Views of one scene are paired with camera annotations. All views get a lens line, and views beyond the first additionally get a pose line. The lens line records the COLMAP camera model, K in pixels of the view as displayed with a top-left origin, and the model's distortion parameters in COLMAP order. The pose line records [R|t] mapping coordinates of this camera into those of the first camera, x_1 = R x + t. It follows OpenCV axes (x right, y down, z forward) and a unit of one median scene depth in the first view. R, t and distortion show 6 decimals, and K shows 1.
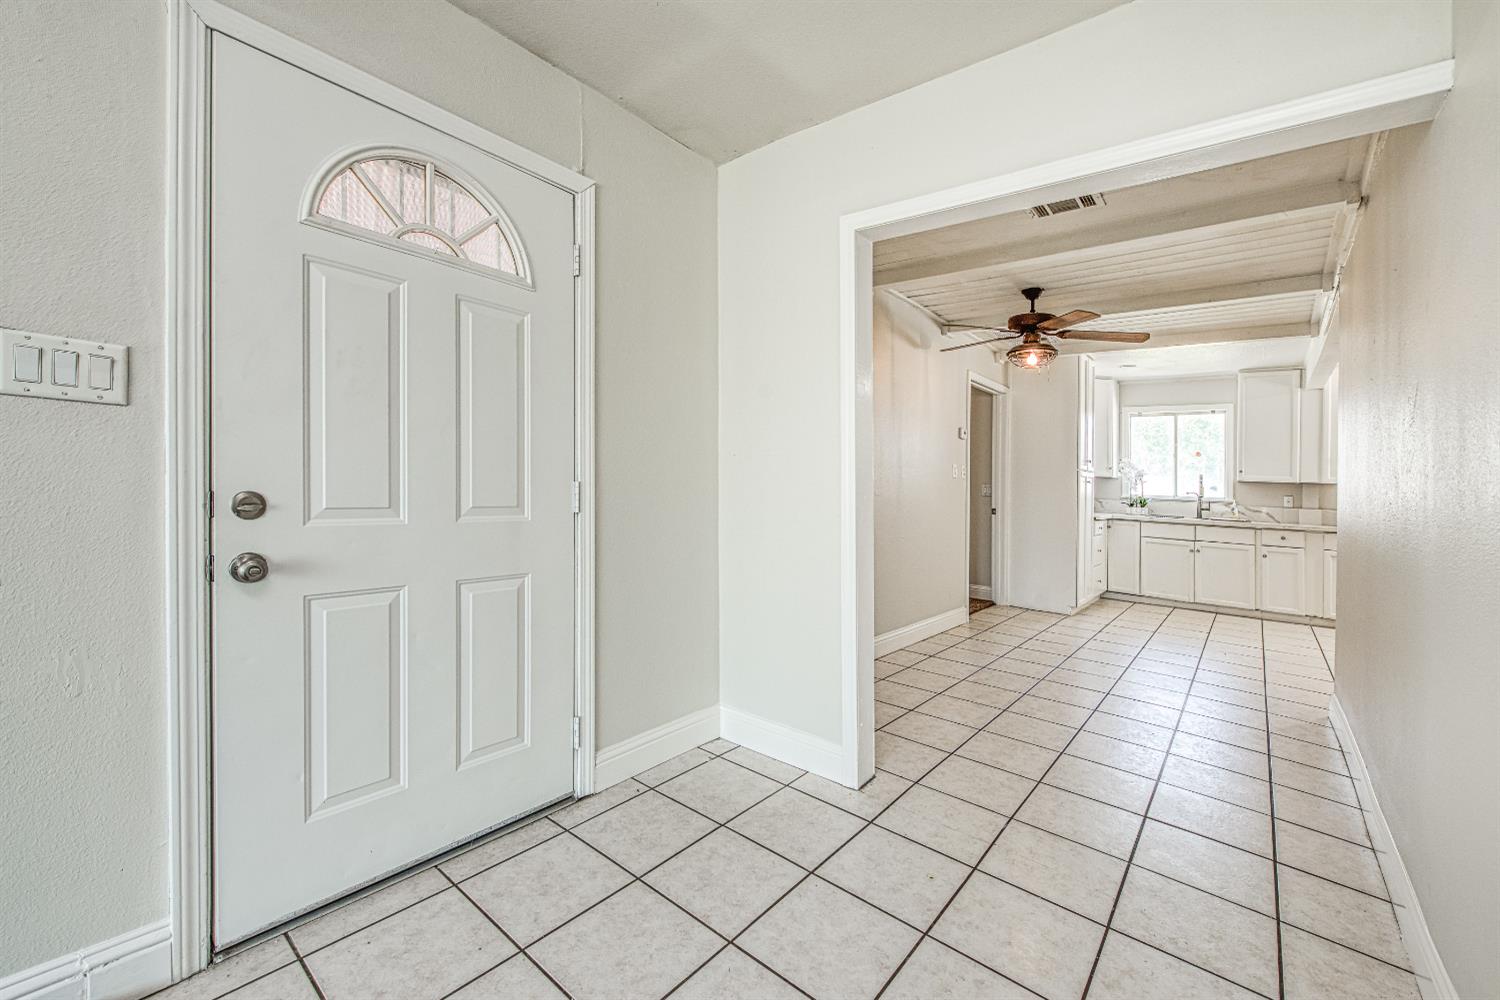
lens RADIAL K [[610.4, 0, 746.1], [0, 610.4, 453.1], [0, 0, 1]] dist [-0.019433, 0.000002]
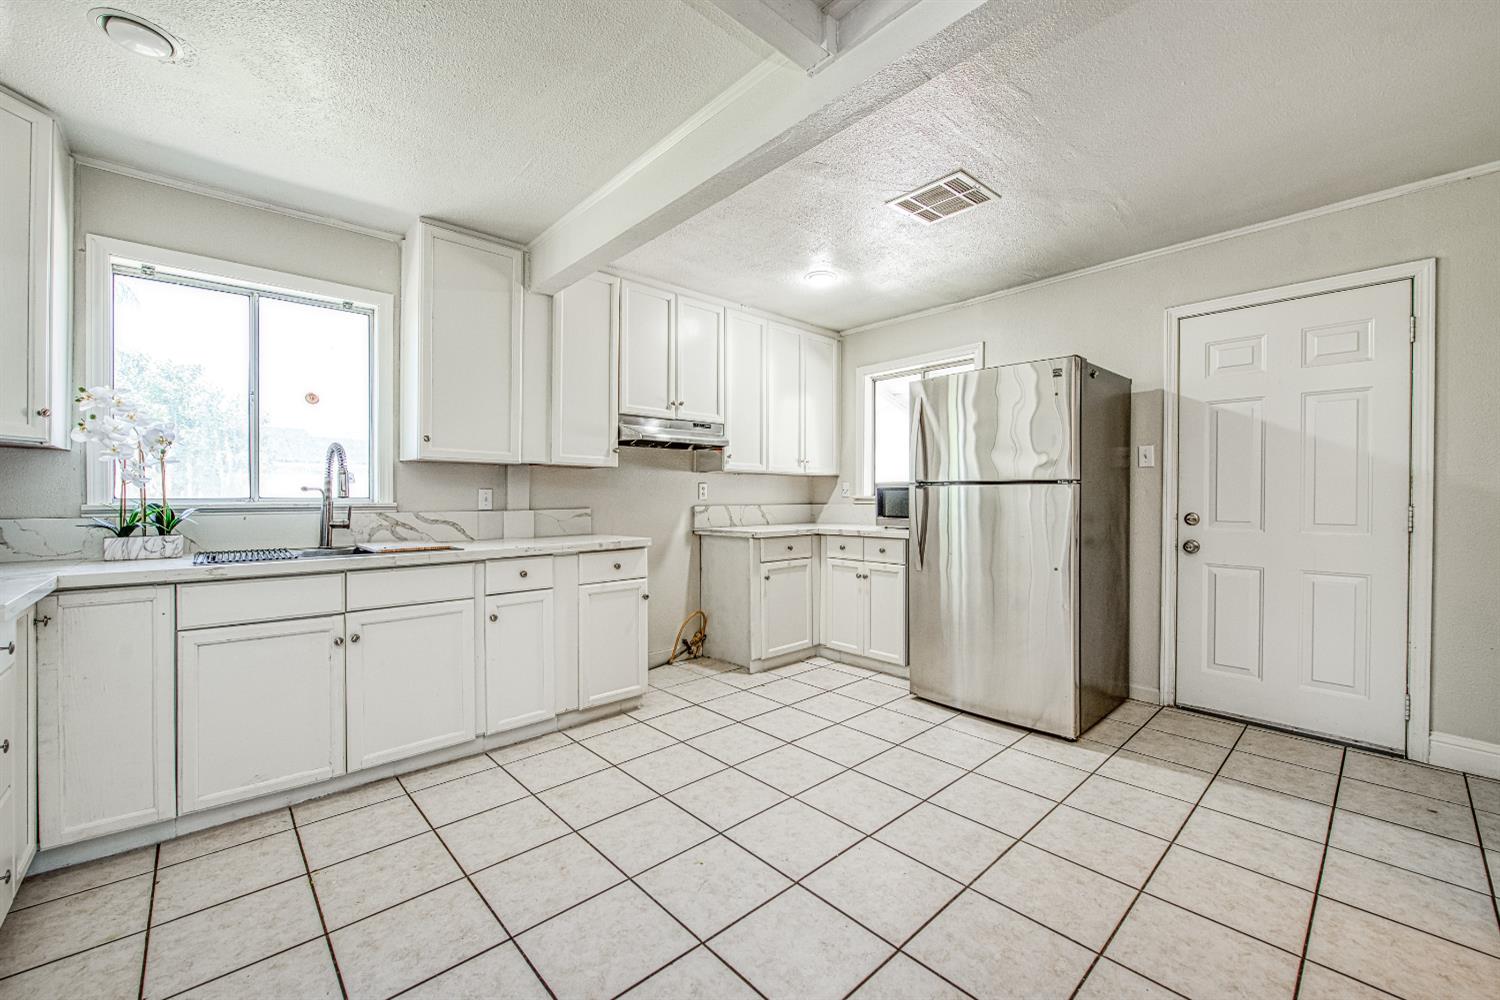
lens RADIAL K [[597.0, 0, 757.8], [0, 597.0, 491.8], [0, 0, 1]] dist [-0.010140, -0.000124]
pose [[0.124404, -0.033434, 0.991668, 0.384906], [-0.032271, 0.998767, 0.037722, 0.043919], [-0.991707, -0.036695, 0.123172, 0.660632]]
